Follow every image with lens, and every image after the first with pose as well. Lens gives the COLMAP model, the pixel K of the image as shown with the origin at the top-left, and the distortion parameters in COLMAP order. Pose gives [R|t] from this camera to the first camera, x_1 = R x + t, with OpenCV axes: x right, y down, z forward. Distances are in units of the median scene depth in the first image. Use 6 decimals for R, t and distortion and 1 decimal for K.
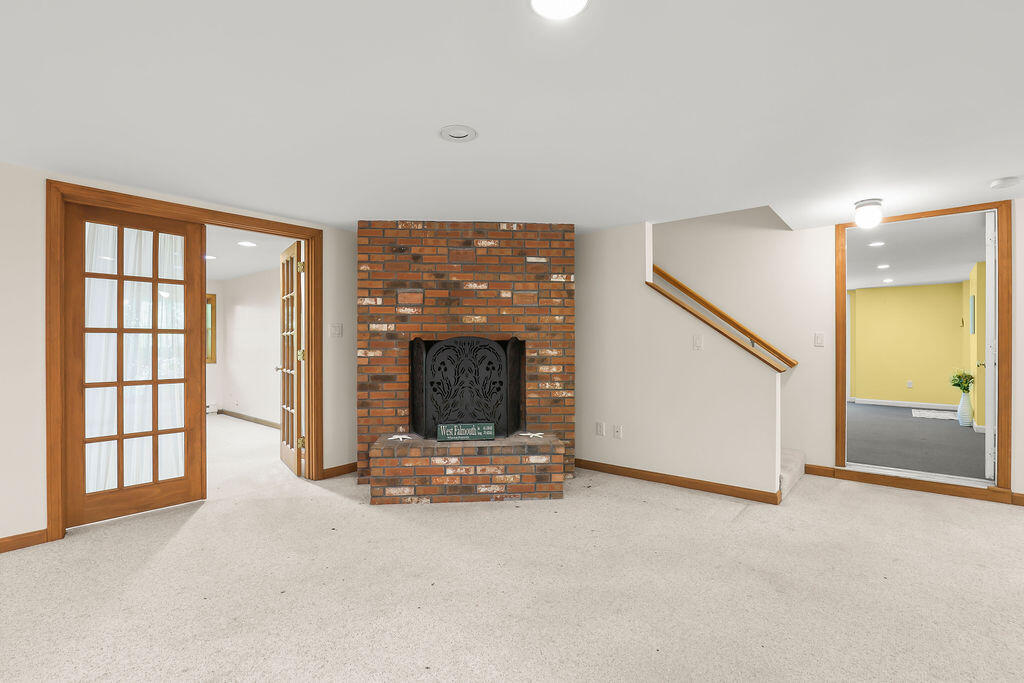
lens RADIAL K [[471.5, 0, 505.2], [0, 471.5, 340.2], [0, 0, 1]] dist [-0.015610, 0.000764]
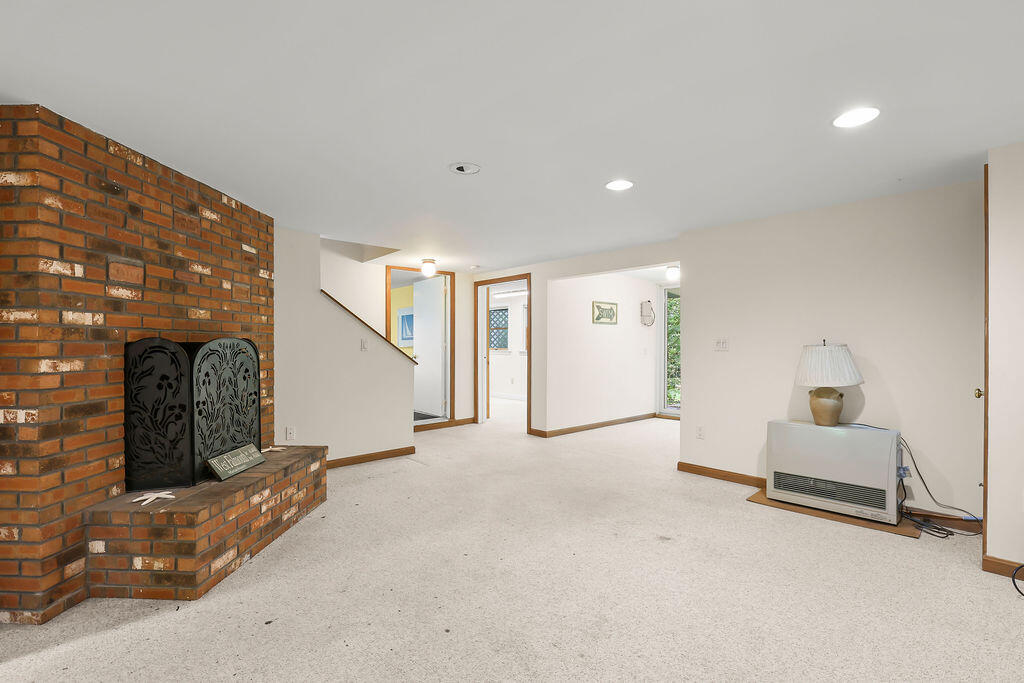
lens RADIAL K [[471.5, 0, 503.2], [0, 471.5, 346.2], [0, 0, 1]] dist [-0.015610, 0.000764]
pose [[0.139725, -0.003340, 0.990185, -0.736844], [-0.000768, 0.999994, 0.003482, 0.003221], [-0.990190, -0.001247, 0.139722, 0.432609]]
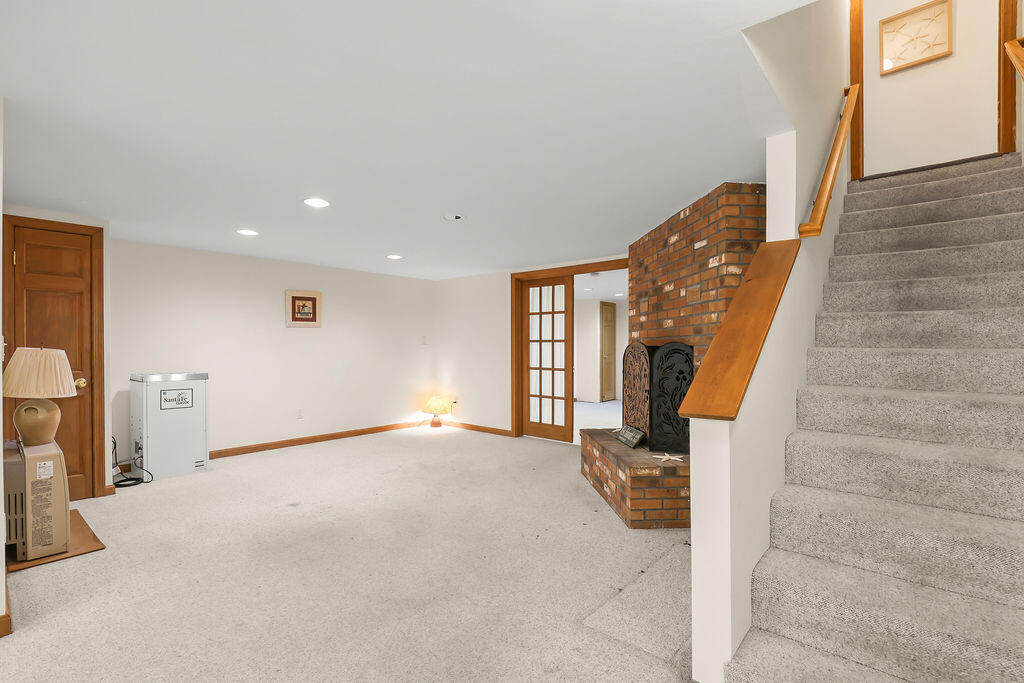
lens RADIAL K [[471.5, 0, 515.4], [0, 471.5, 346.3], [0, 0, 1]] dist [-0.015610, 0.000764]
pose [[0.006450, 0.000667, -0.999979, 0.880533], [0.003084, 0.999995, 0.000687, -0.000675], [0.999974, -0.003088, 0.006448, 0.701134]]
